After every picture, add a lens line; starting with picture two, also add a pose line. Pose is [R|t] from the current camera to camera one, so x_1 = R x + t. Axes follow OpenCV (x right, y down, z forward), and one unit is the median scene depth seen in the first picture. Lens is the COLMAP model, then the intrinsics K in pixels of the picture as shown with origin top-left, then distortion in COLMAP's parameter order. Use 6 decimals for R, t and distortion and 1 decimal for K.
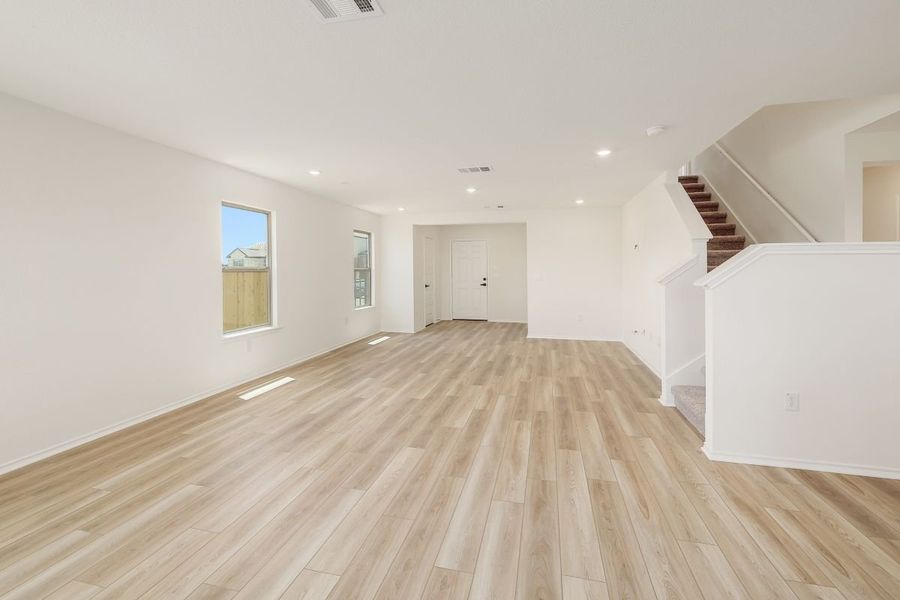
lens RADIAL K [[399.3, 0, 440.0], [0, 399.3, 292.8], [0, 0, 1]] dist [0.000264, 0.000424]
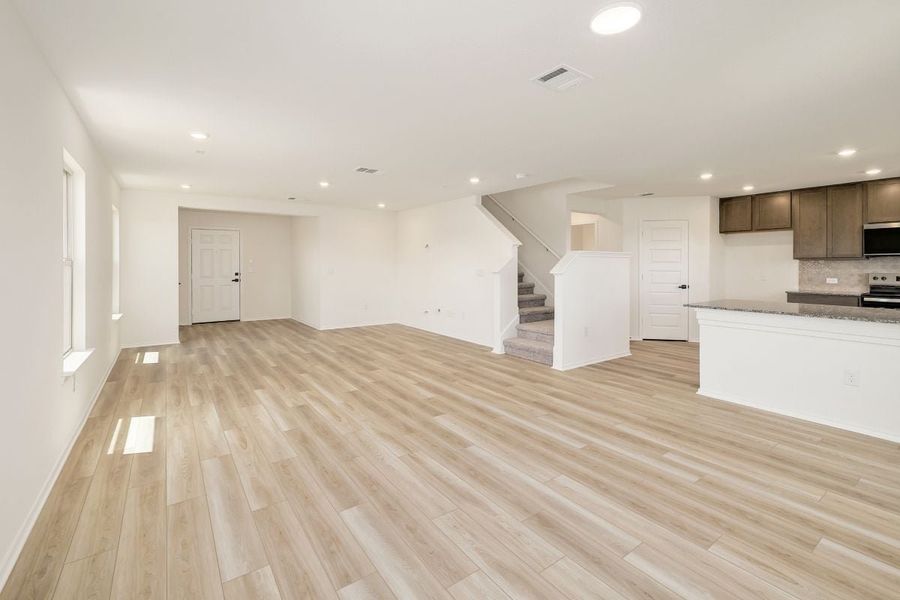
lens RADIAL K [[399.3, 0, 450.5], [0, 399.3, 298.9], [0, 0, 1]] dist [0.000264, 0.000424]
pose [[0.641379, -0.064634, 0.764497, -0.513767], [0.041741, 0.997909, 0.049349, -0.006721], [-0.766088, 0.000259, 0.642736, 0.121594]]
